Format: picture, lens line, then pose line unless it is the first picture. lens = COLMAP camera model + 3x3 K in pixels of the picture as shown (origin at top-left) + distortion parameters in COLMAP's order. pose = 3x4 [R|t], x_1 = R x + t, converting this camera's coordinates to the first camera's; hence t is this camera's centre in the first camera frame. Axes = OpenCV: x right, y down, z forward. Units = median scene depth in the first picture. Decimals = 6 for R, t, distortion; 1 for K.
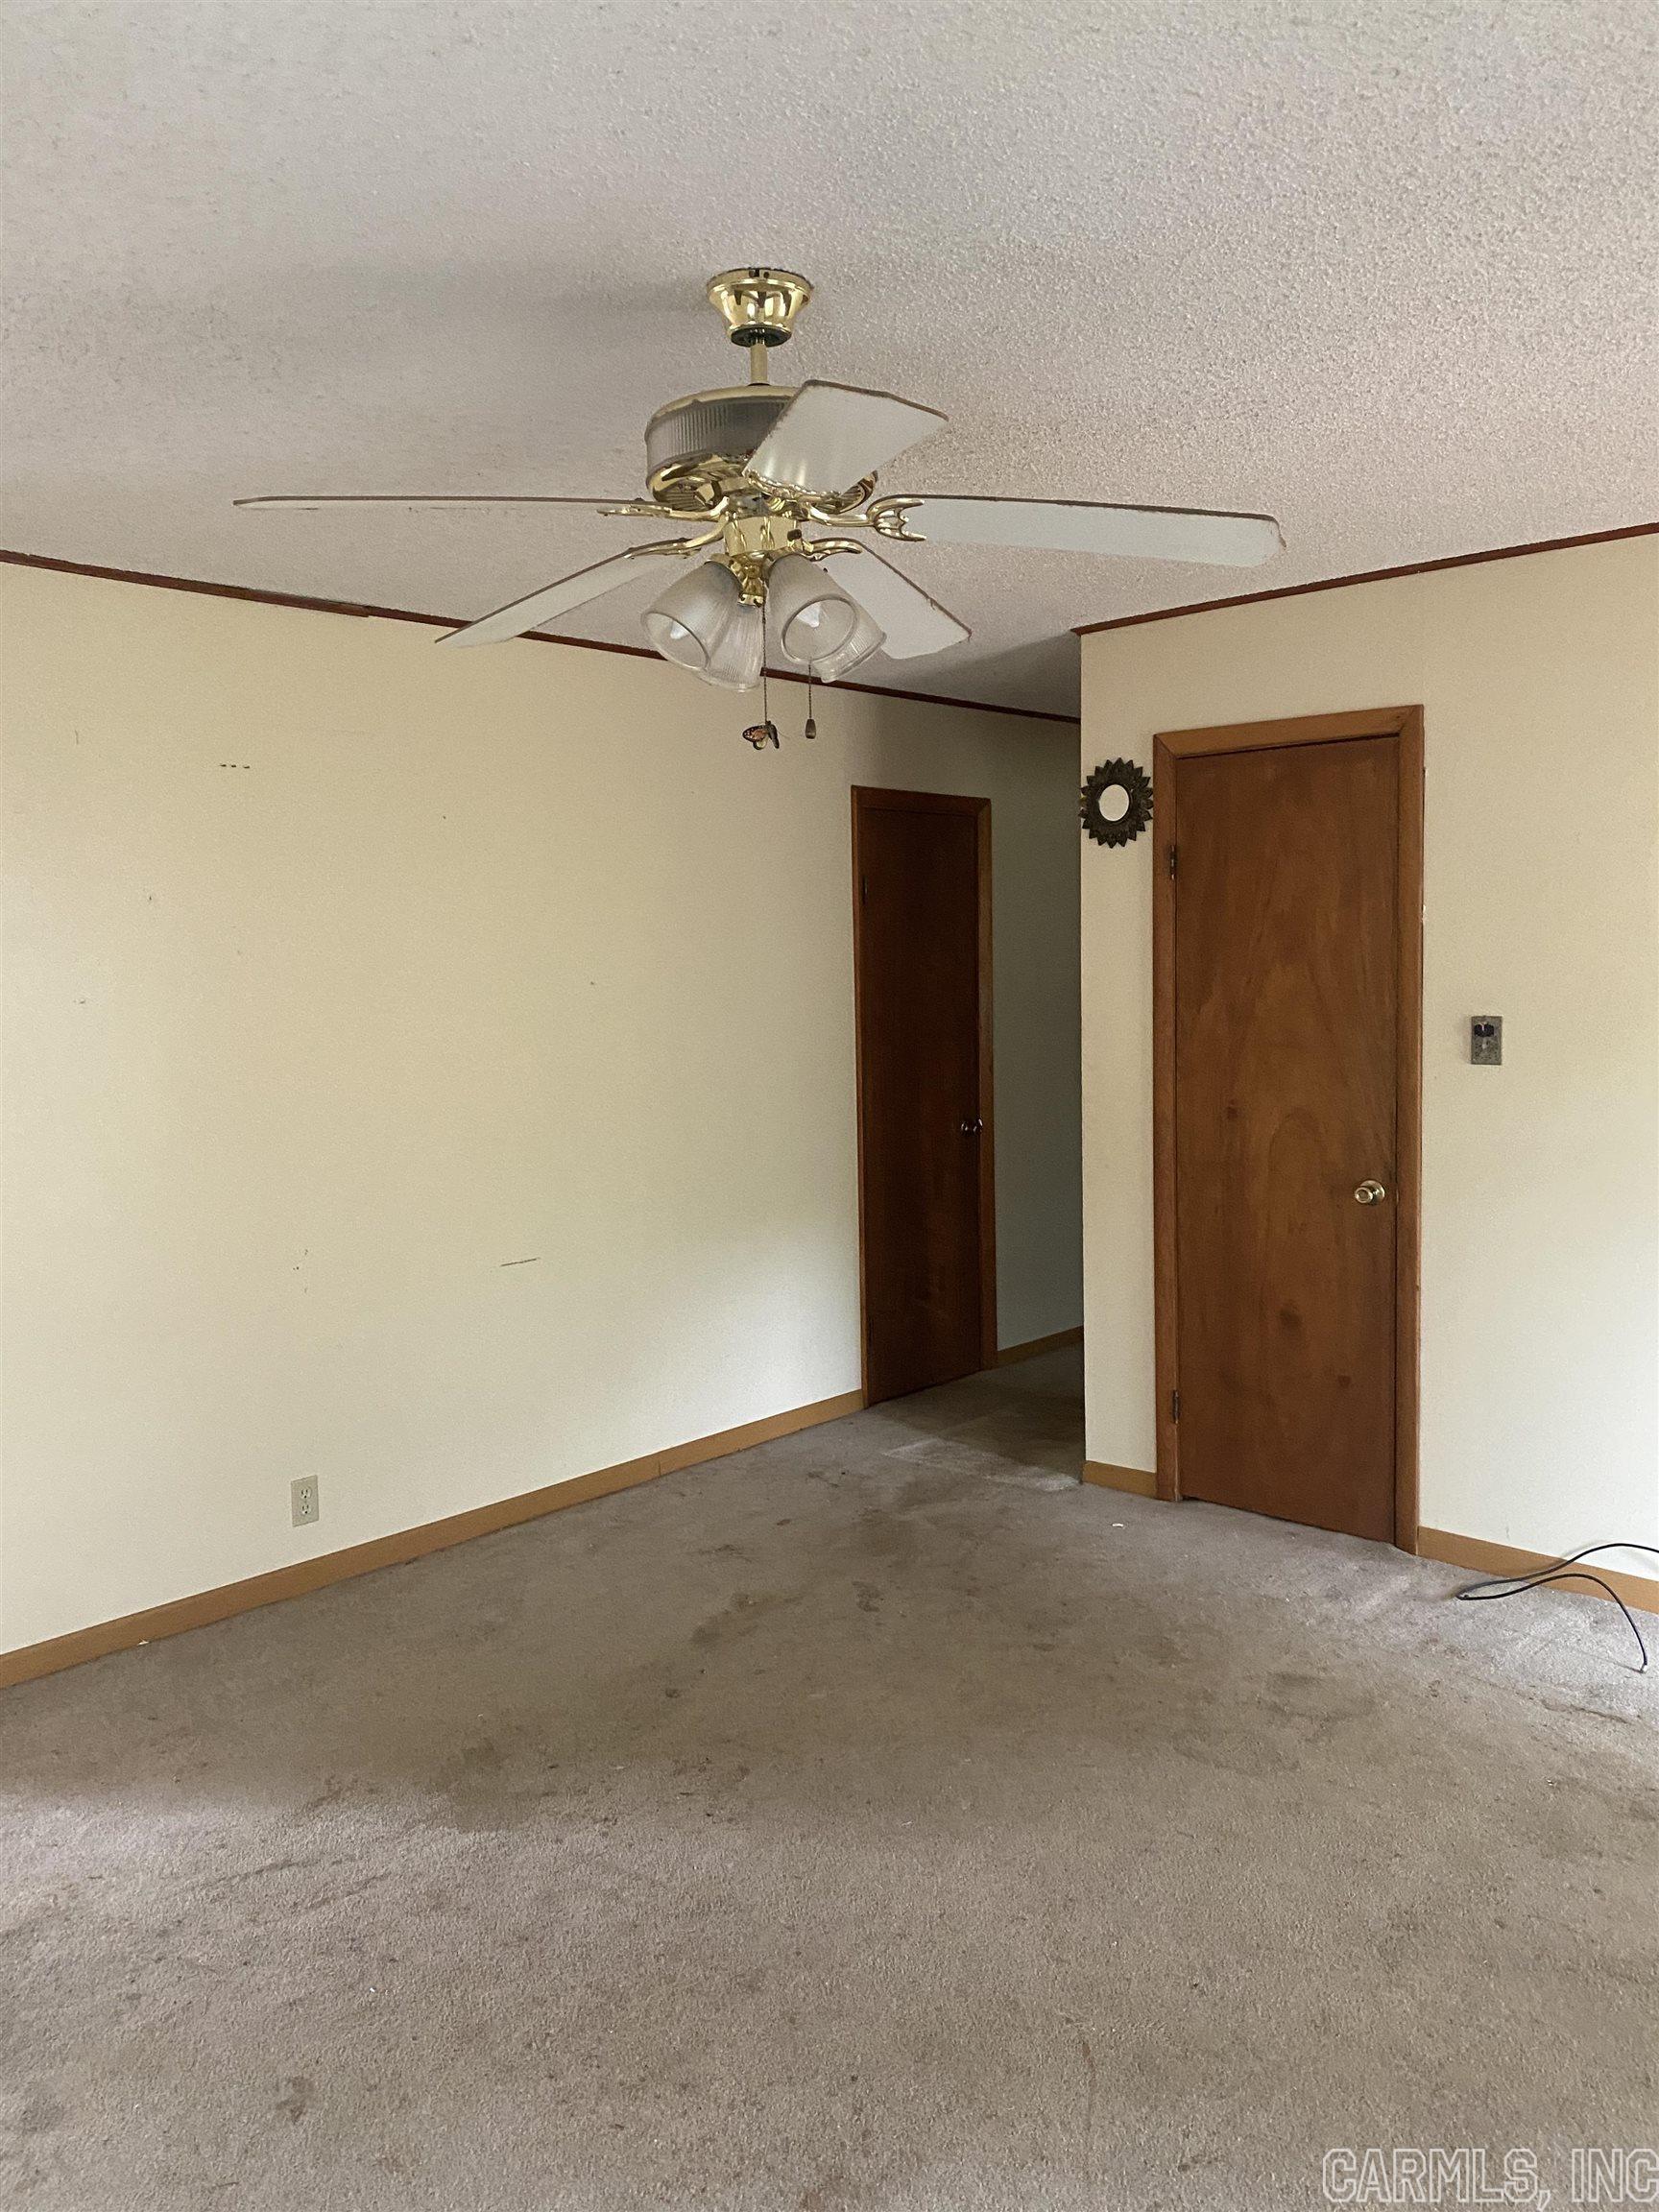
lens RADIAL K [[1687.2, 0, 827.3], [0, 1687.2, 1090.3], [0, 0, 1]] dist [0.022708, -0.013293]
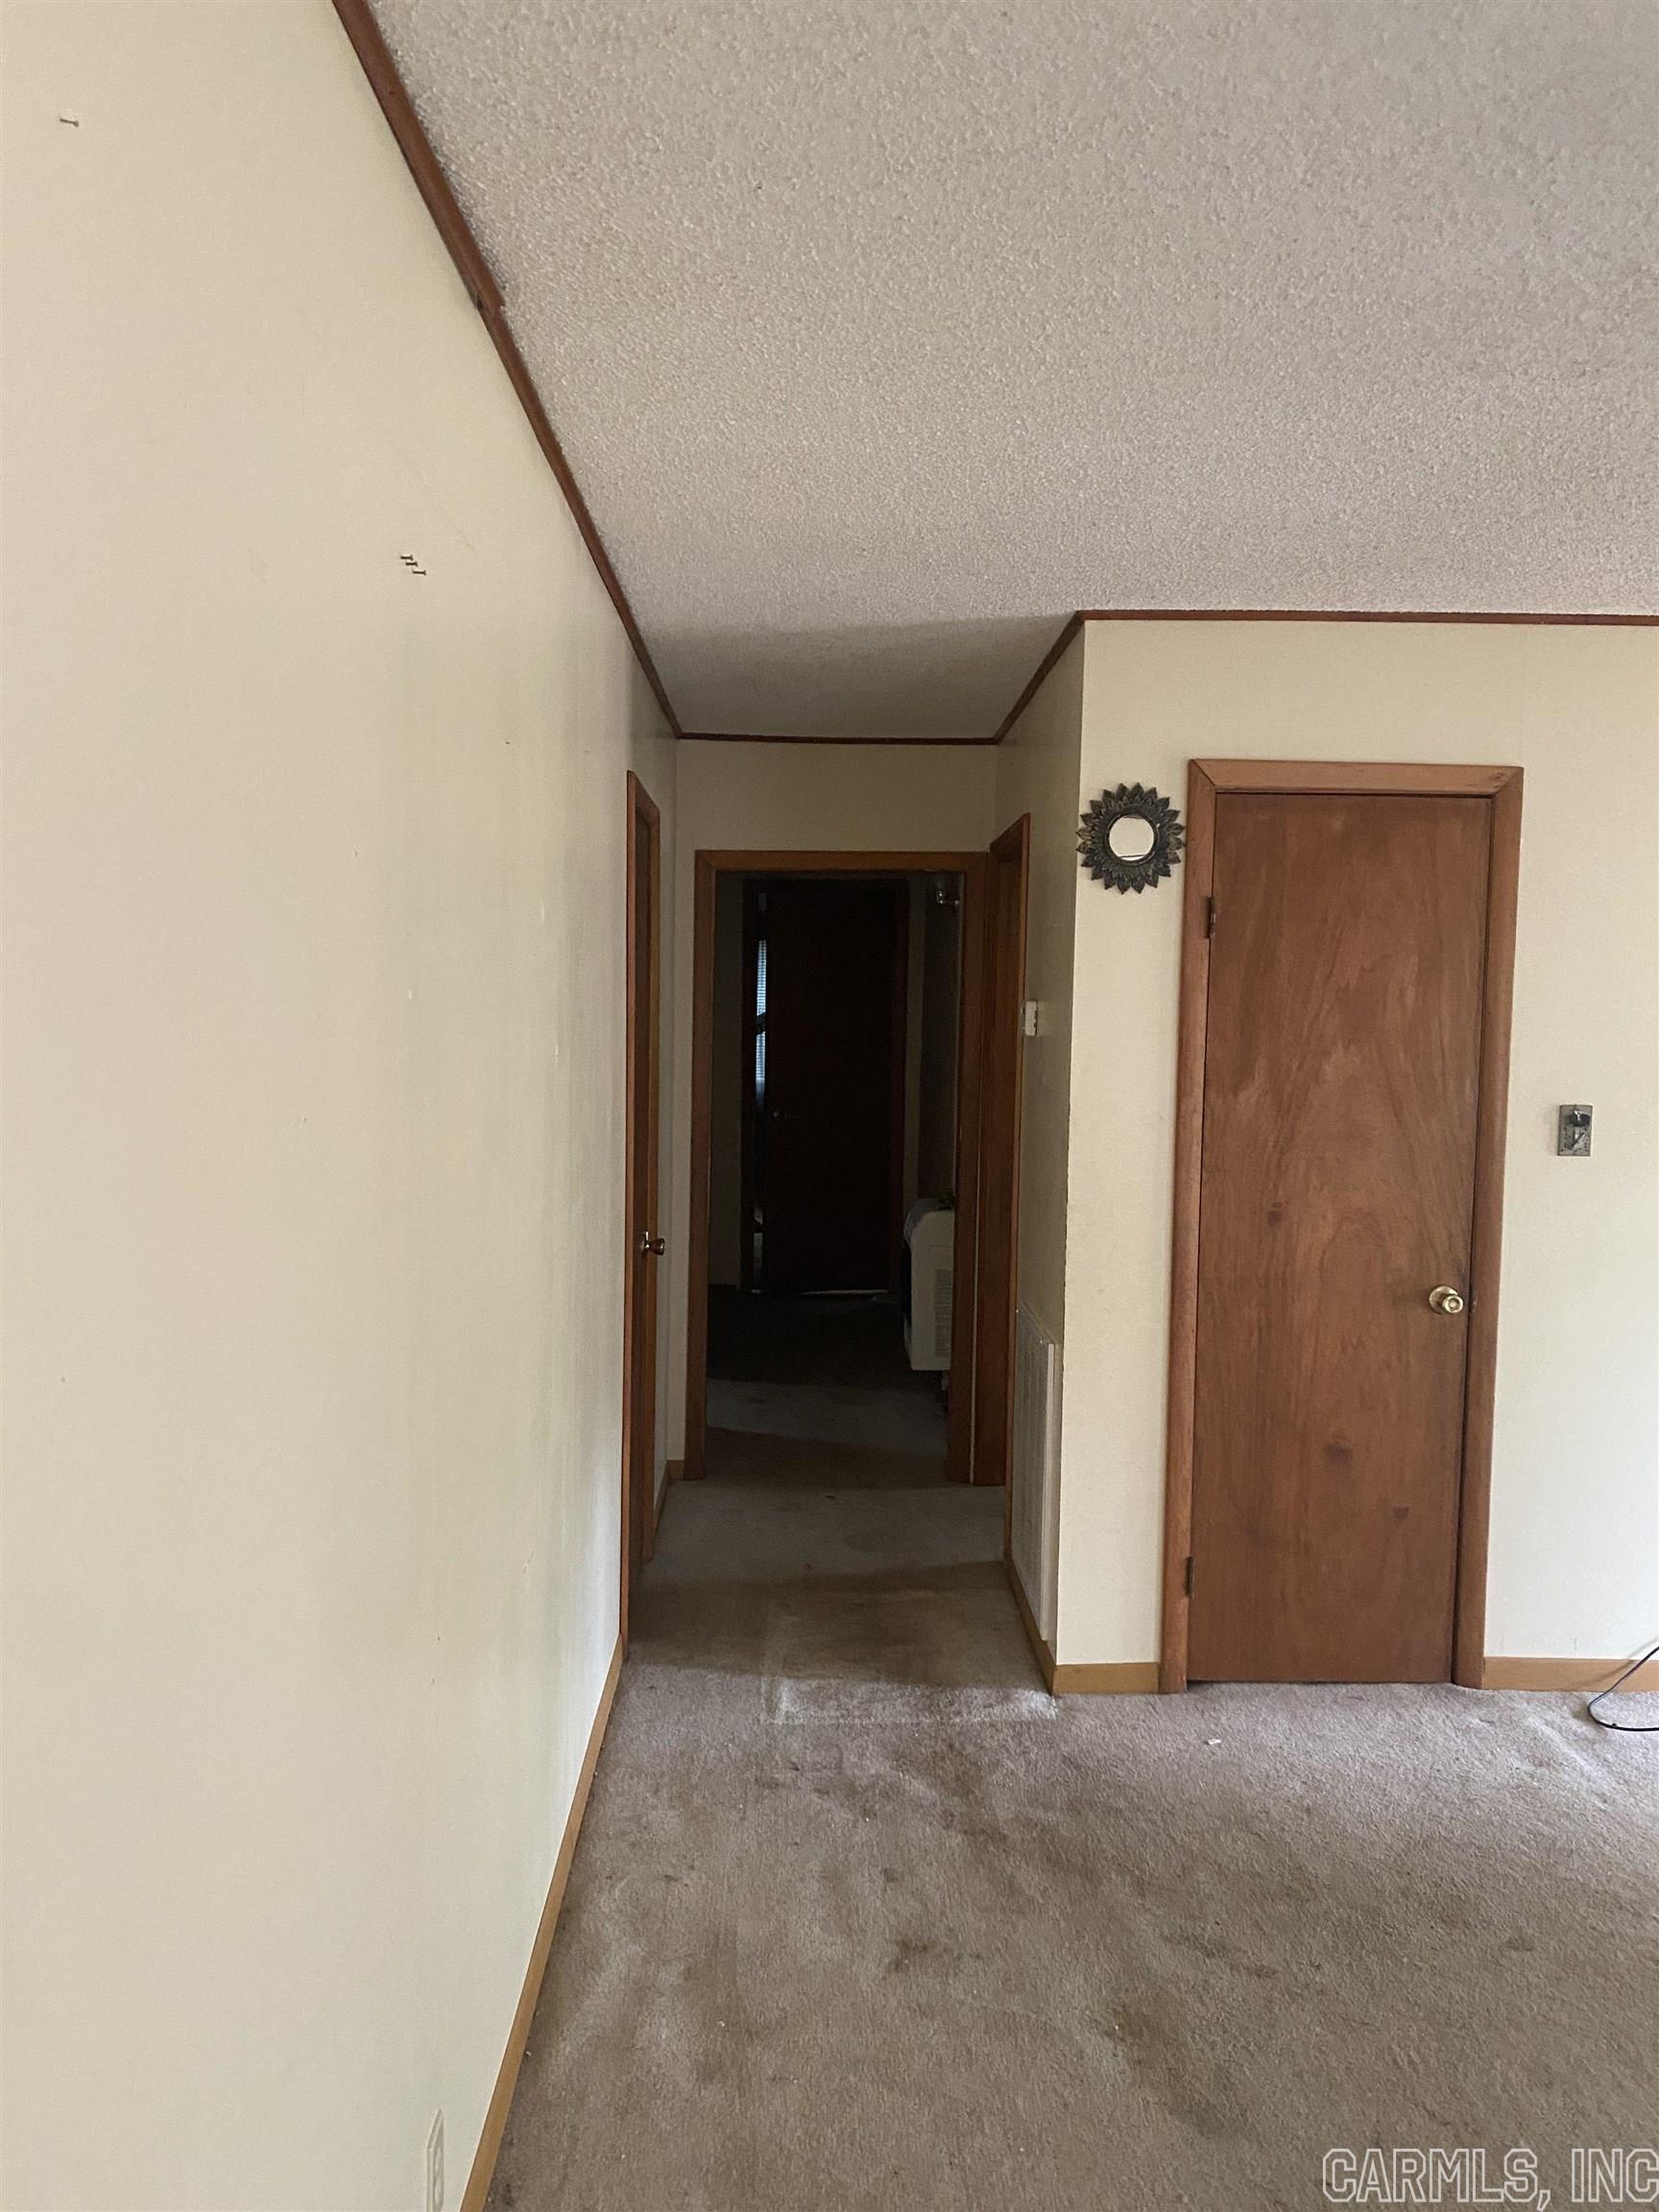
lens RADIAL K [[1687.2, 0, 830.6], [0, 1687.2, 1127.9], [0, 0, 1]] dist [0.022708, -0.013293]
pose [[0.713903, -0.020931, 0.699932, -0.505806], [0.027494, 0.999620, 0.001850, -0.039226], [-0.699705, 0.017924, 0.714207, 0.542615]]
